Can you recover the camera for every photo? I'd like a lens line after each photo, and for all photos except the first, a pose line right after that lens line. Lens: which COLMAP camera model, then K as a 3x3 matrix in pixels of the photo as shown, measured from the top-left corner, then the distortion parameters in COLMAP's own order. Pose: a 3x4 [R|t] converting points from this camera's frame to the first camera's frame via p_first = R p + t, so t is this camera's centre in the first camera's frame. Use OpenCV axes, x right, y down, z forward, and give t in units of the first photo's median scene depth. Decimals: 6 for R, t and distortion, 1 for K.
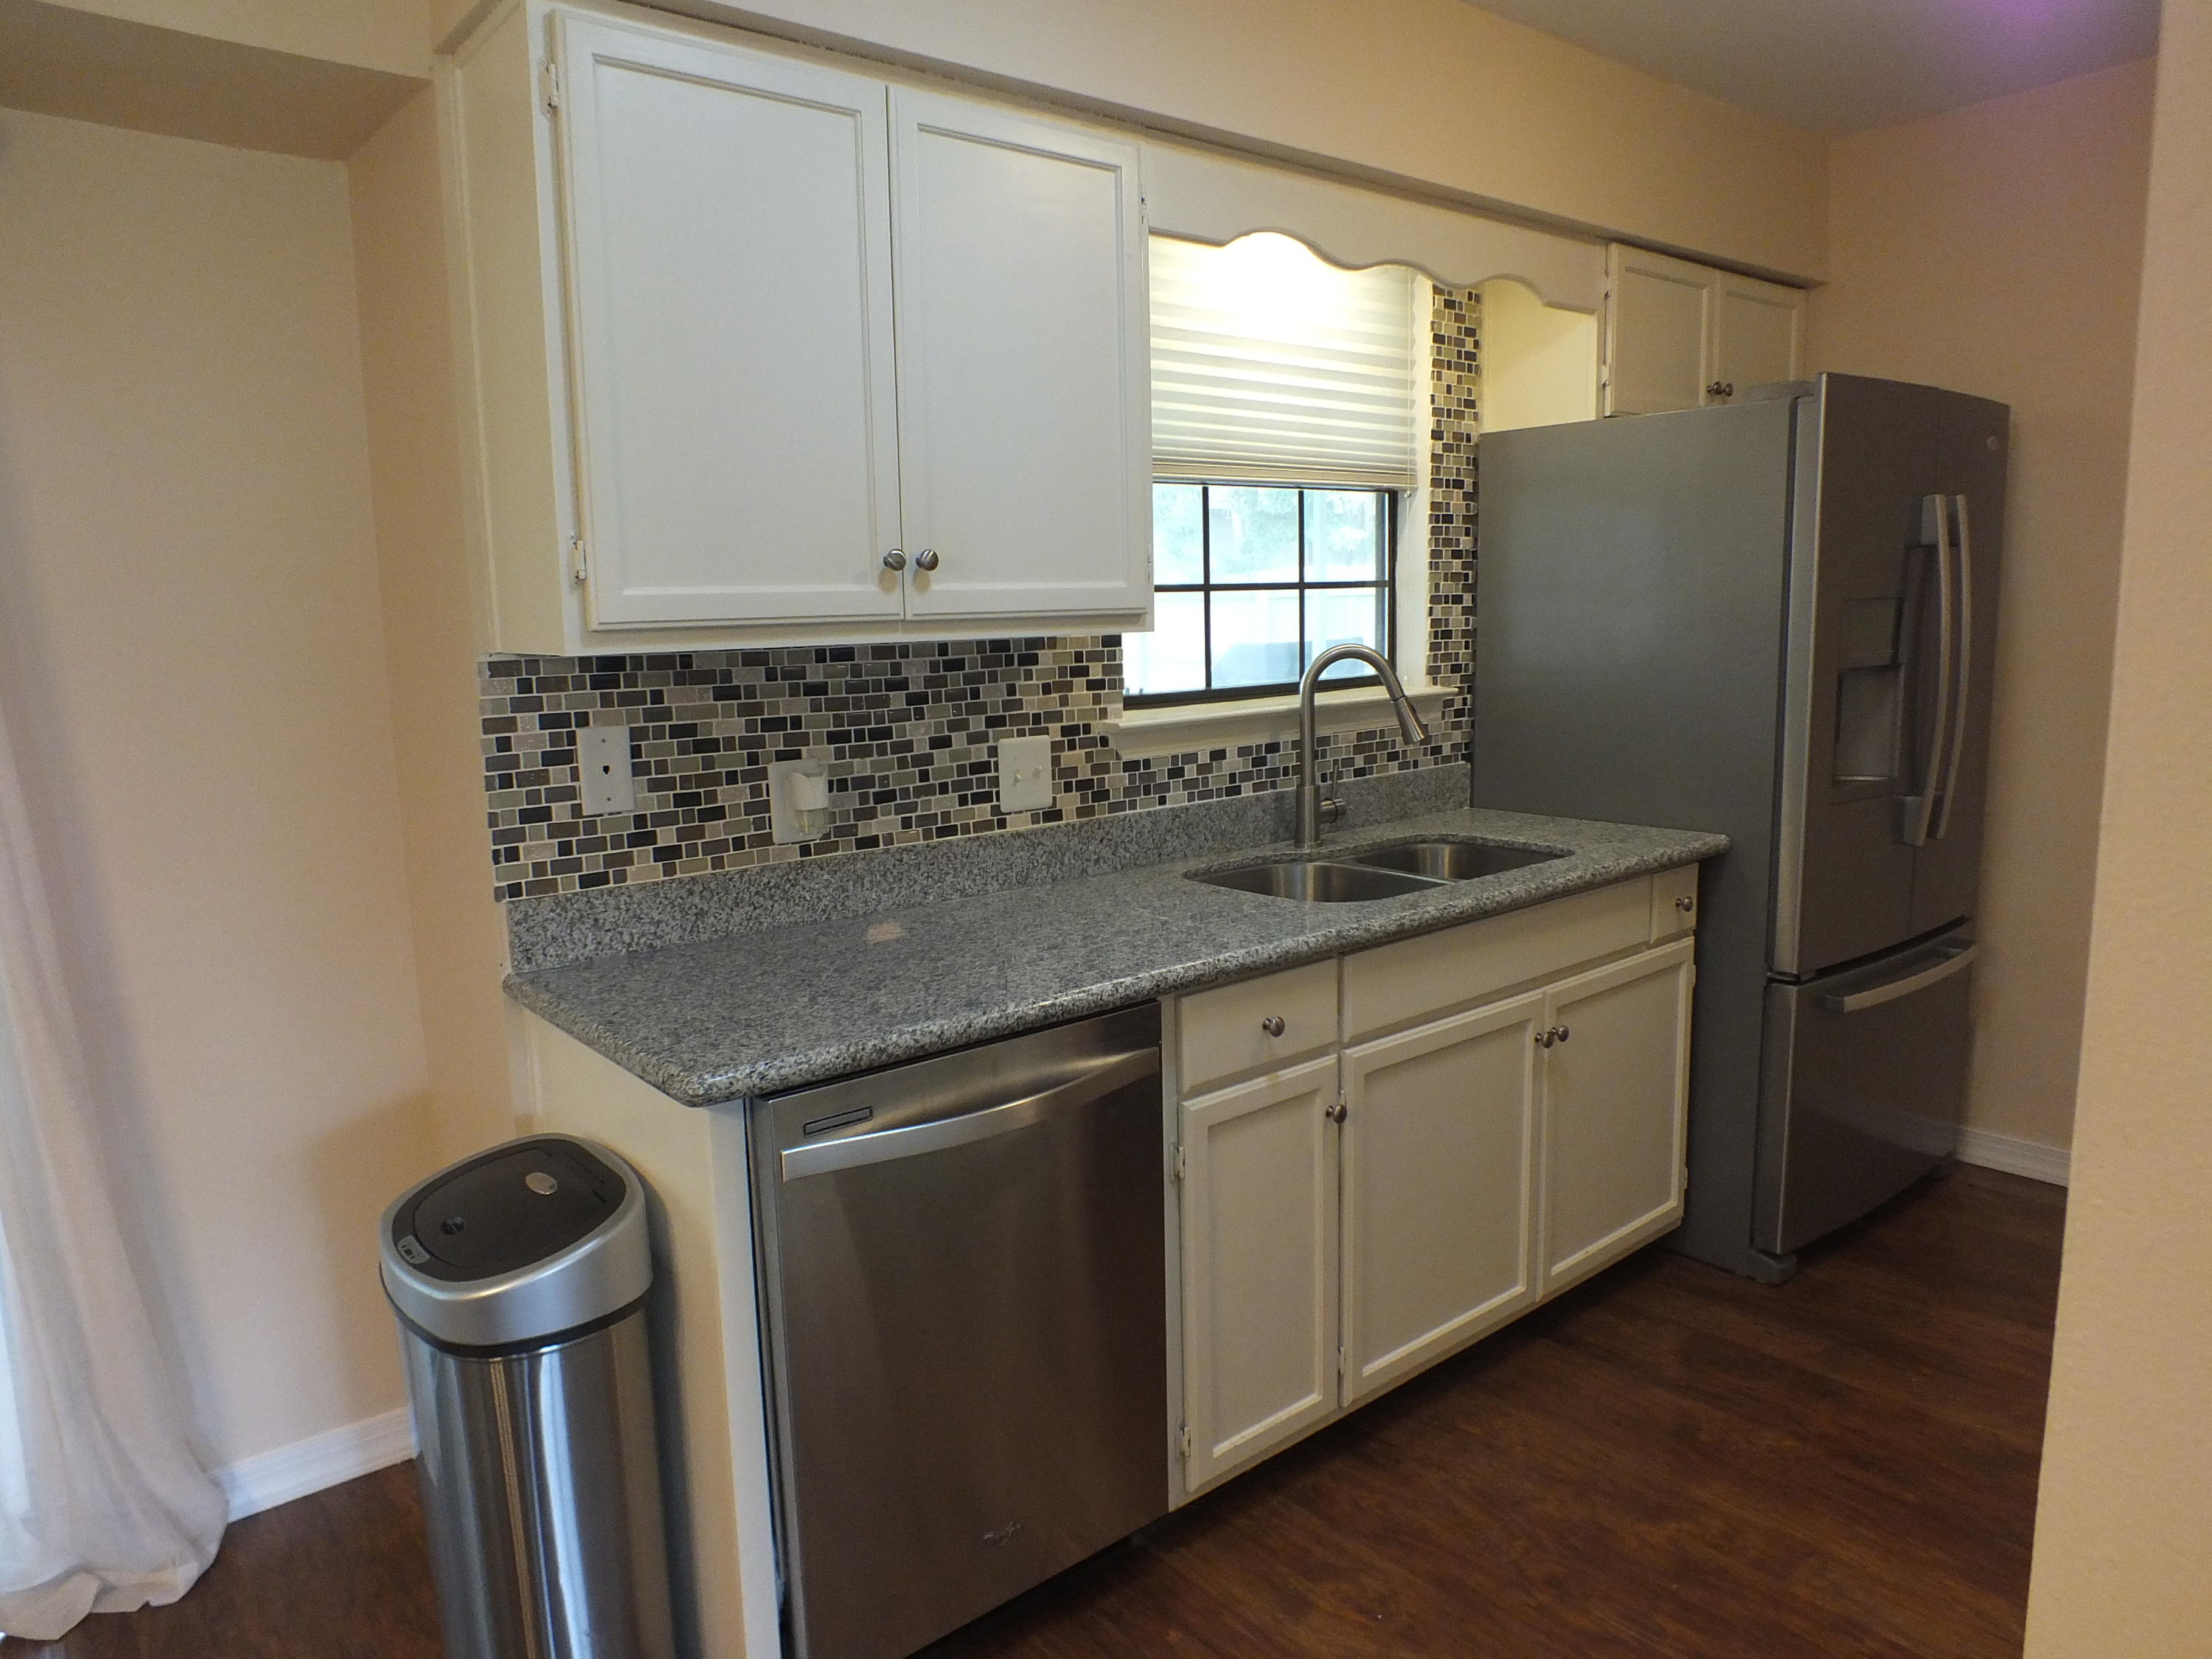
lens RADIAL K [[1435.4, 0, 1074.4], [0, 1435.4, 813.4], [0, 0, 1]] dist [-0.080821, 0.034982]
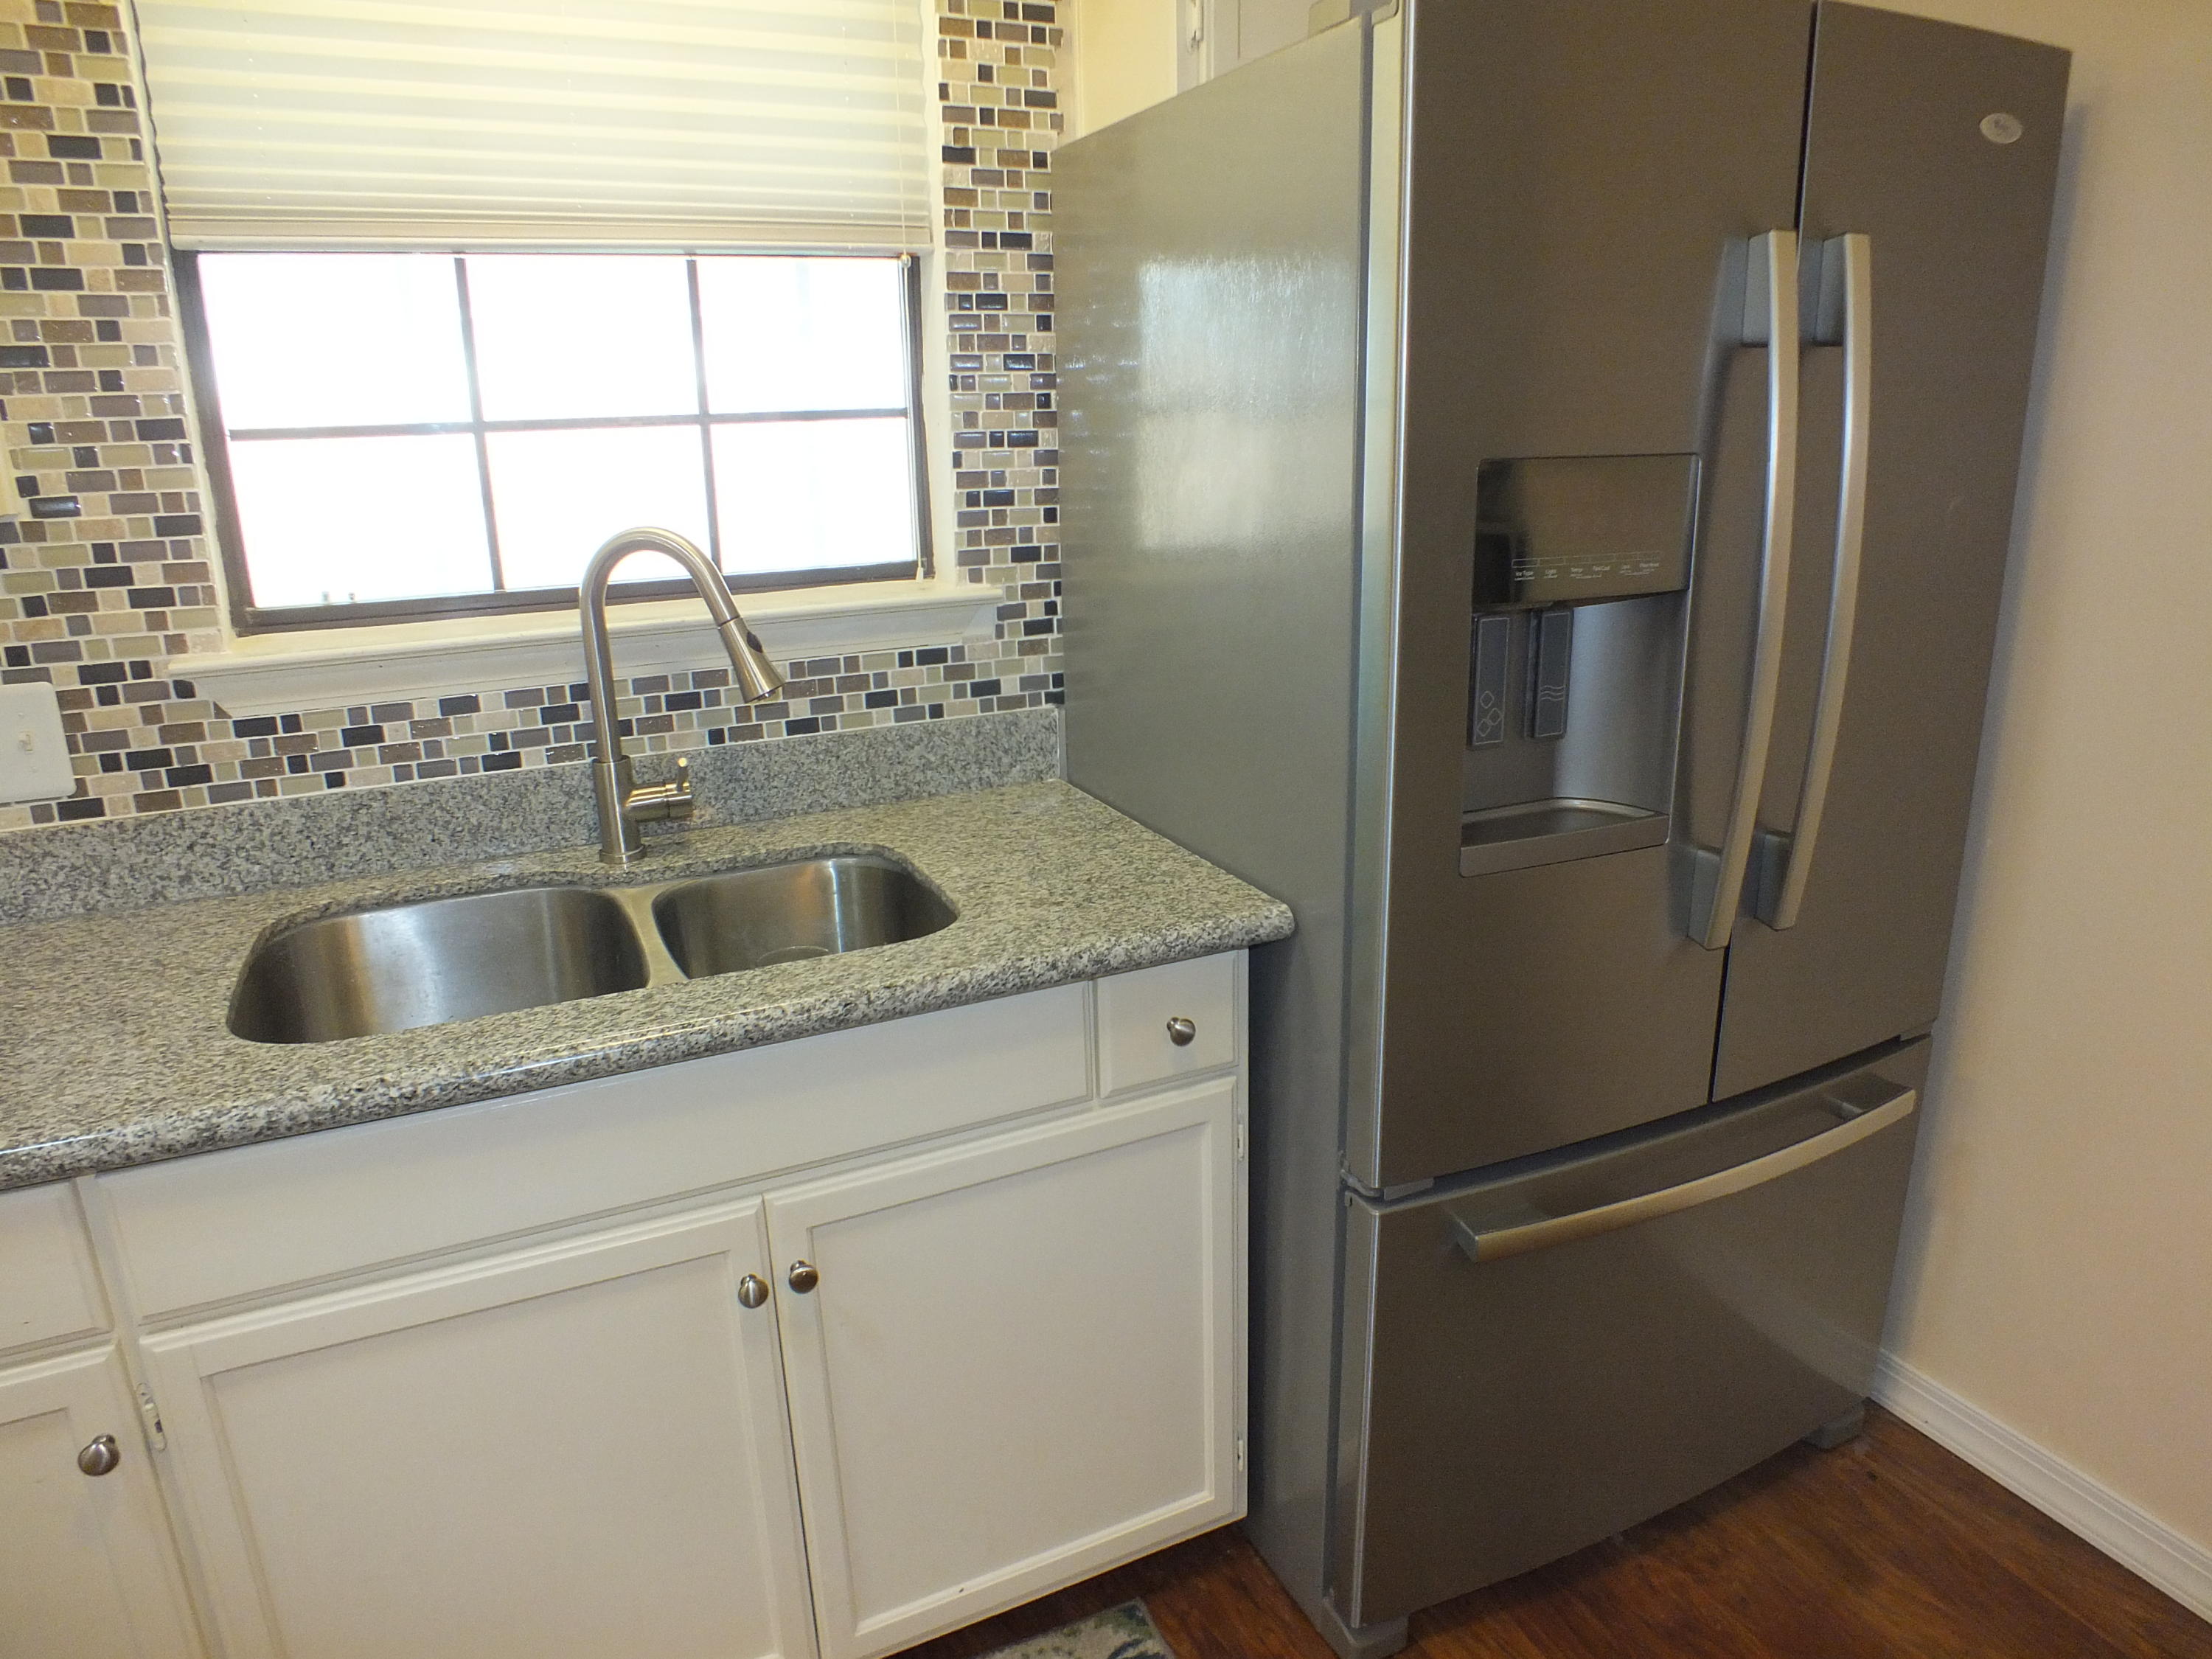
lens RADIAL K [[1435.4, 0, 1126.0], [0, 1435.4, 784.6], [0, 0, 1]] dist [-0.080821, 0.034982]
pose [[0.977832, 0.062055, -0.199984, 0.509792], [-0.038863, 0.992268, 0.117876, -0.090768], [0.205752, -0.107491, 0.972683, 0.473458]]
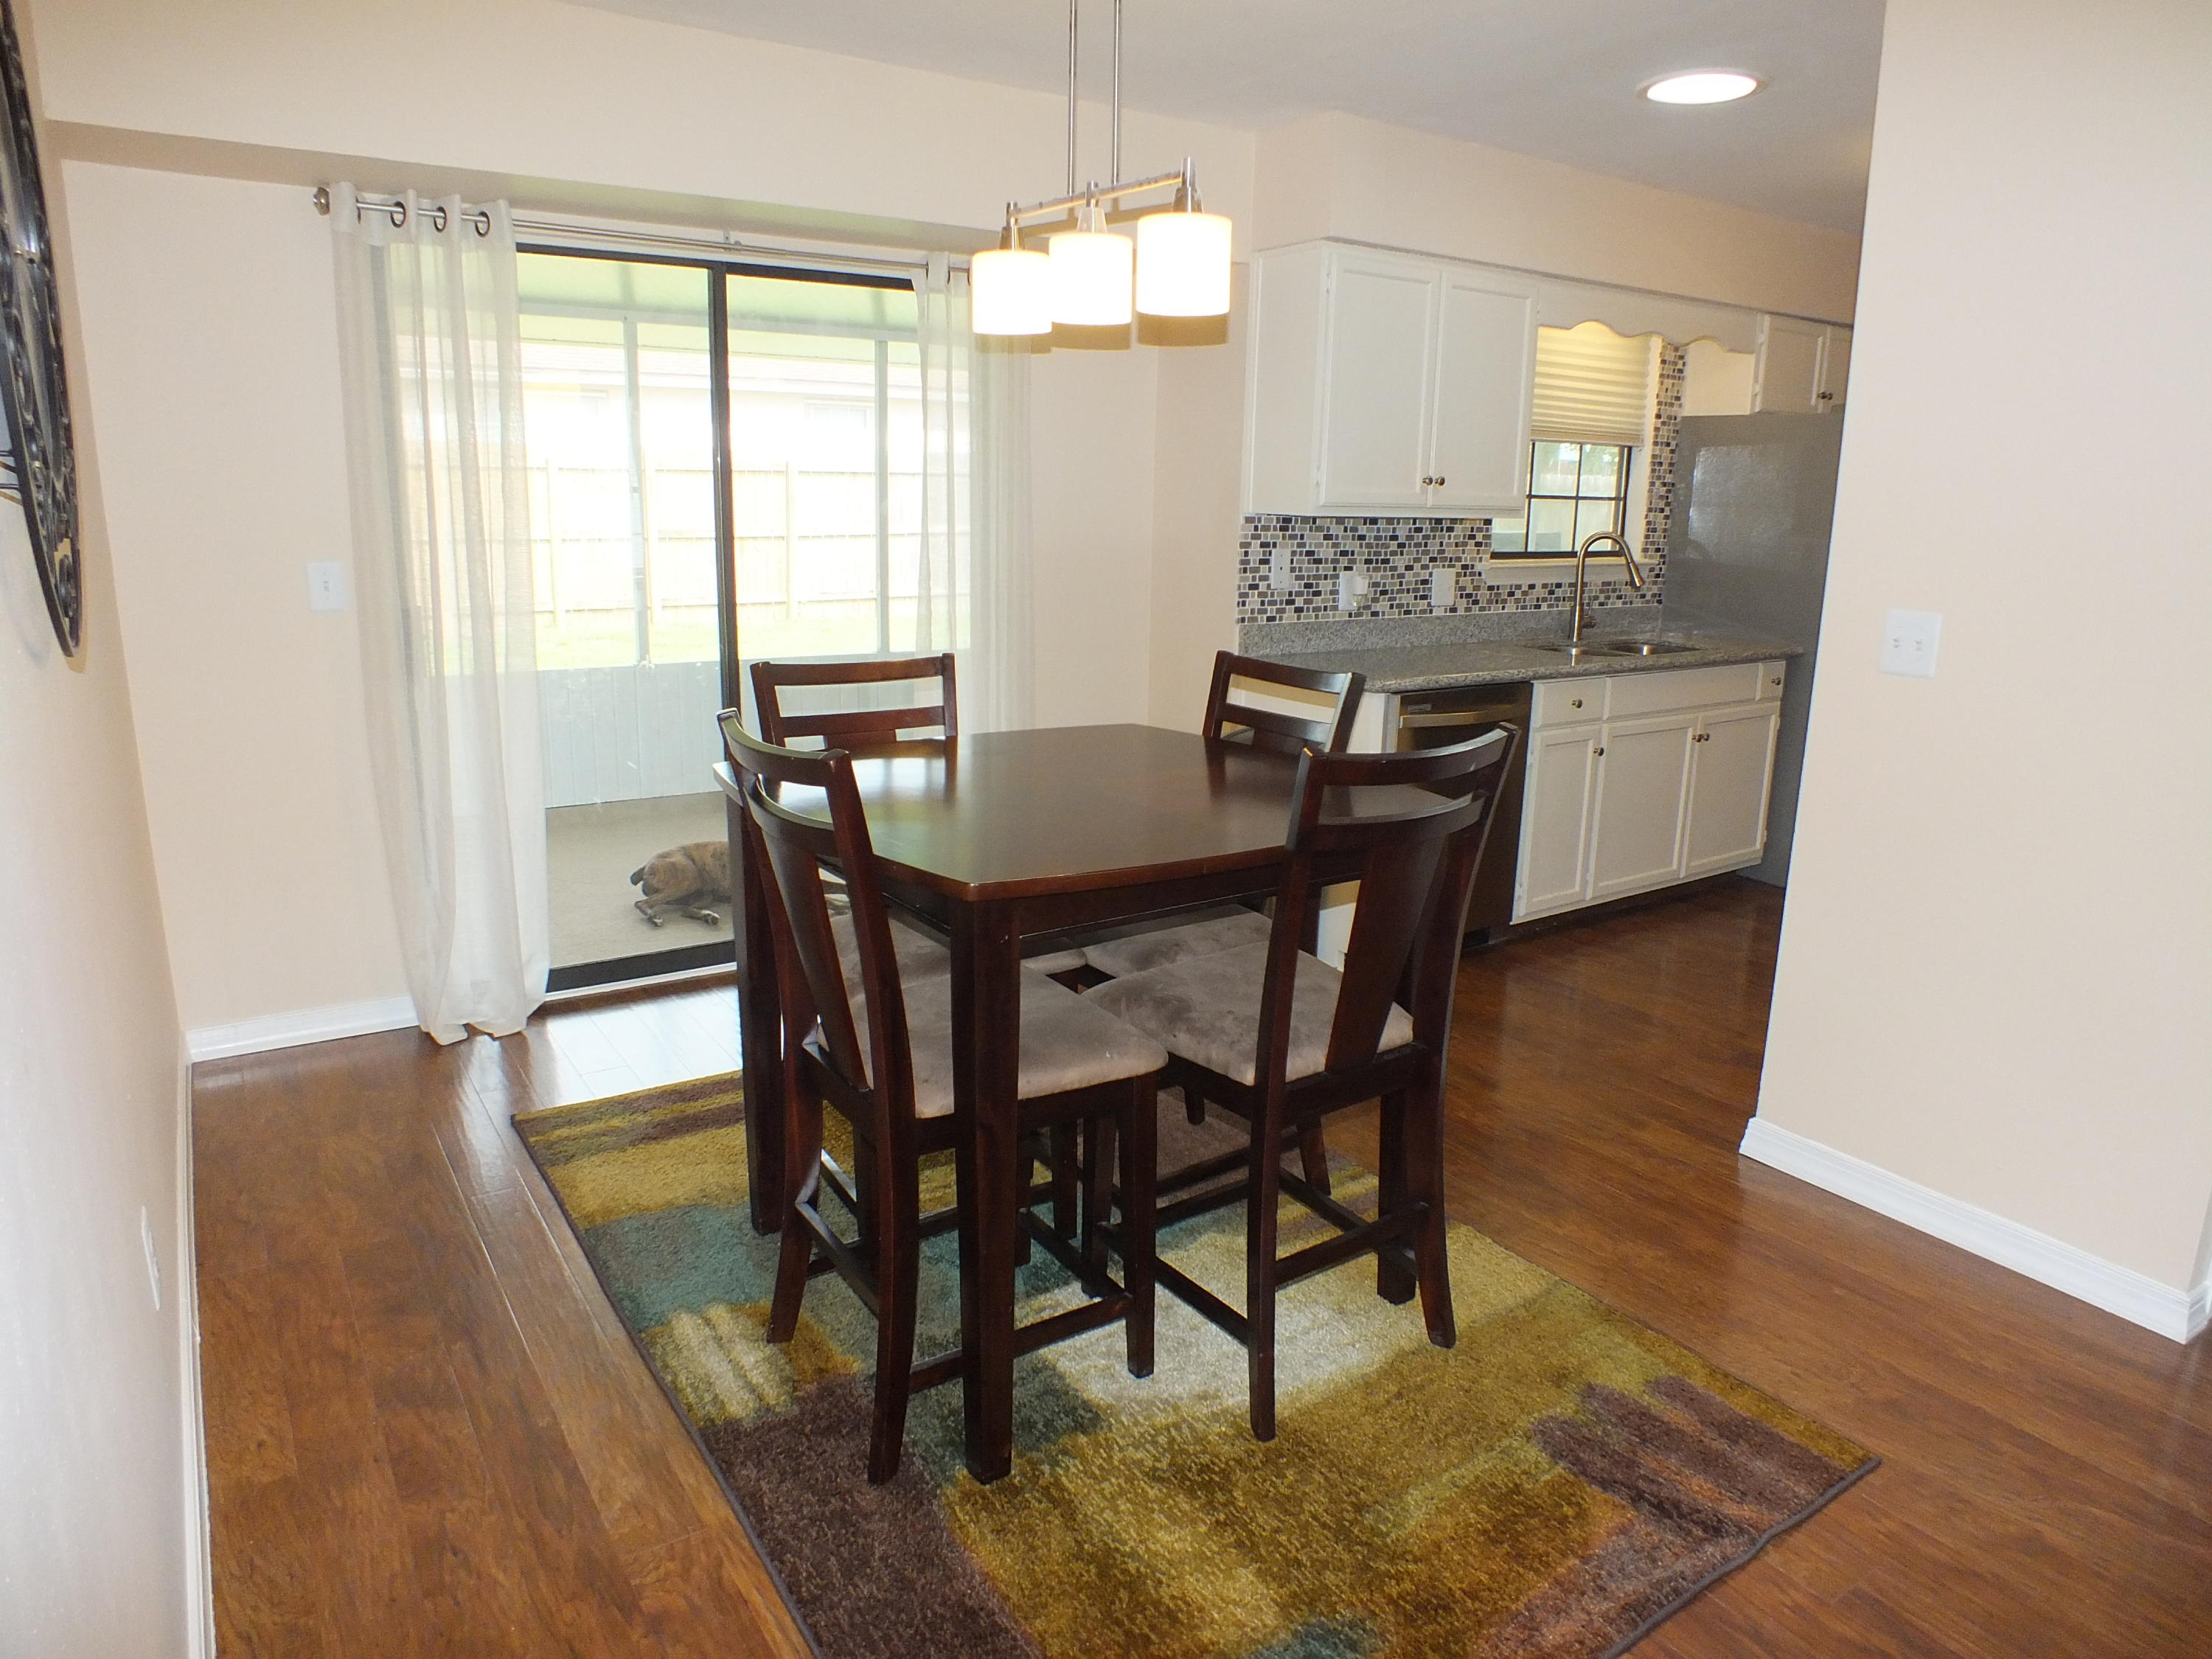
lens RADIAL K [[1435.4, 0, 1106.7], [0, 1435.4, 783.0], [0, 0, 1]] dist [-0.080821, 0.034982]
pose [[0.996356, 0.060594, -0.060022, -0.333509], [-0.056680, 0.996281, 0.064894, 0.128580], [0.063731, -0.061256, 0.996085, -0.930162]]
